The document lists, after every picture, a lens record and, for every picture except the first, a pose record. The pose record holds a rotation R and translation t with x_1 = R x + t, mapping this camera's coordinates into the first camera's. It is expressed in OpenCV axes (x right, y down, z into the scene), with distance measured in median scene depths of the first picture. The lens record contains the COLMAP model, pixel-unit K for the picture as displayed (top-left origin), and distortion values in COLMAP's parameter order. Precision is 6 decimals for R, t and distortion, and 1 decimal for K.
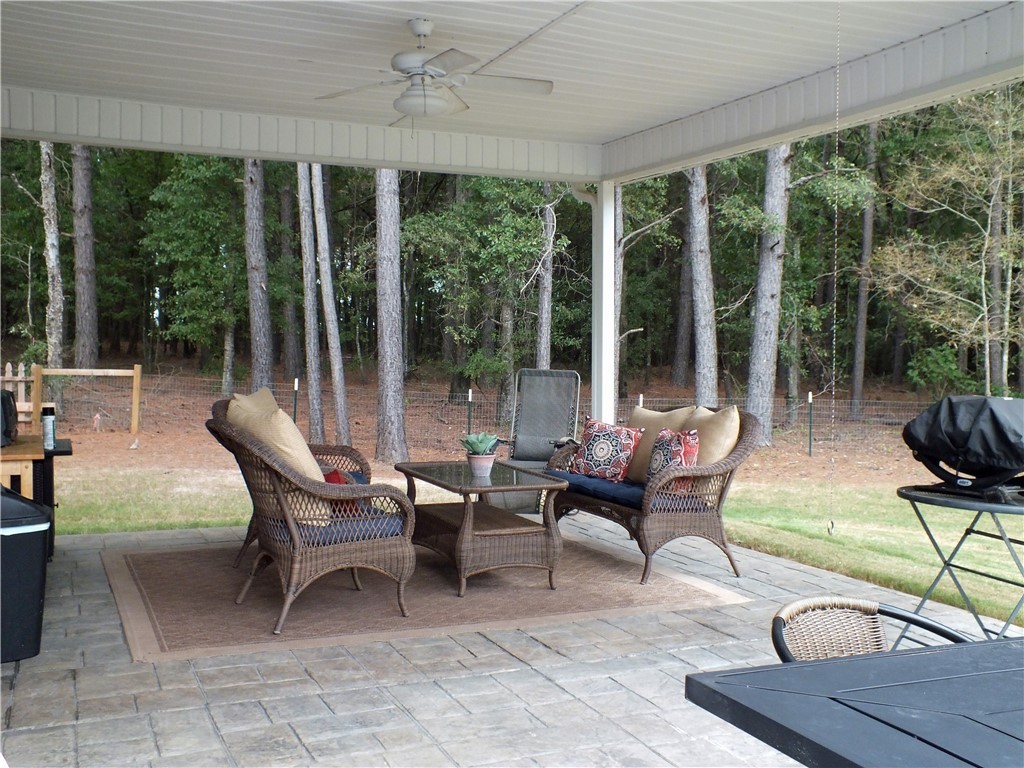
lens RADIAL K [[994.5, 0, 512.0], [0, 994.5, 384.0], [0, 0, 1]] dist [-0.065770, 0.009994]
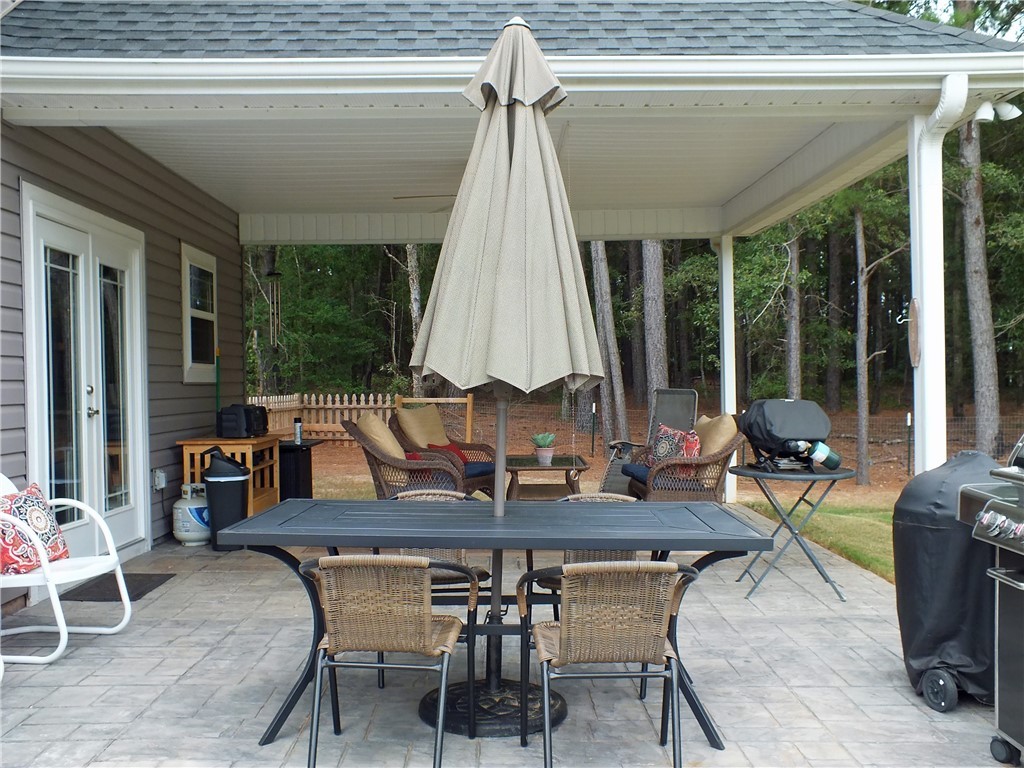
lens RADIAL K [[994.5, 0, 512.0], [0, 994.5, 384.0], [0, 0, 1]] dist [-0.065770, 0.009994]
pose [[0.911757, -0.022209, -0.410130, 0.200660], [0.010244, 0.999456, -0.031349, 0.009069], [0.410603, 0.024381, 0.911488, -0.128774]]
